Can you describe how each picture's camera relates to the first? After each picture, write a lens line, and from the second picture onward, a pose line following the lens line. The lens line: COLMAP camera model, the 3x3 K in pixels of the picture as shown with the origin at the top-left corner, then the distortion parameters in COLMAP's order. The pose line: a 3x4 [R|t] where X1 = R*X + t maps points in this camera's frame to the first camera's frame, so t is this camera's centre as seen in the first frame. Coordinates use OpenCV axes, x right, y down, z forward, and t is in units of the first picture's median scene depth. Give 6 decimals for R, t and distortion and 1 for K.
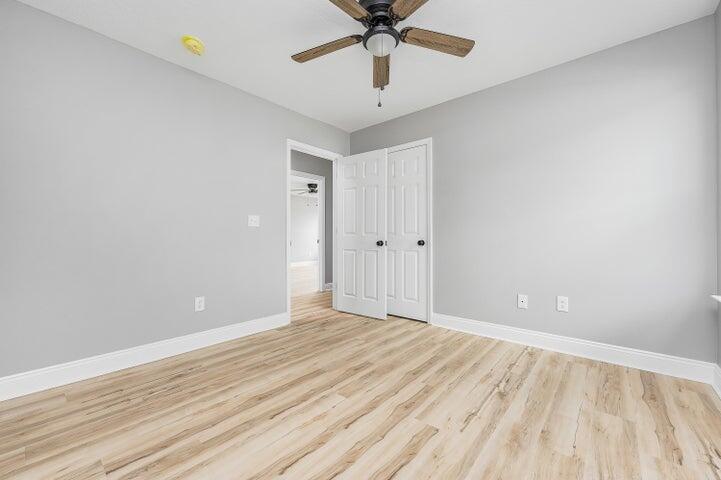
lens RADIAL K [[286.5, 0, 360.6], [0, 286.5, 241.4], [0, 0, 1]] dist [0.002095, 0.000091]
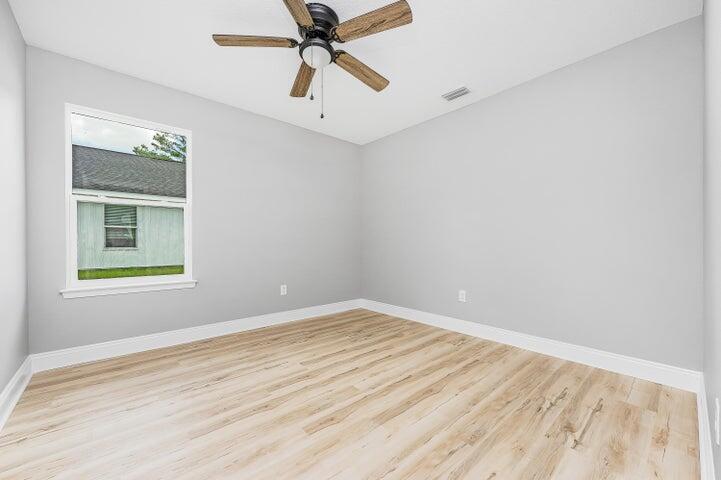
lens RADIAL K [[286.5, 0, 361.5], [0, 286.5, 240.3], [0, 0, 1]] dist [0.002095, 0.000091]
pose [[-0.991183, 0.005624, 0.132383, -0.235740], [0.005528, 0.999984, -0.001091, -0.021040], [-0.132387, -0.000350, -0.991198, 2.109359]]
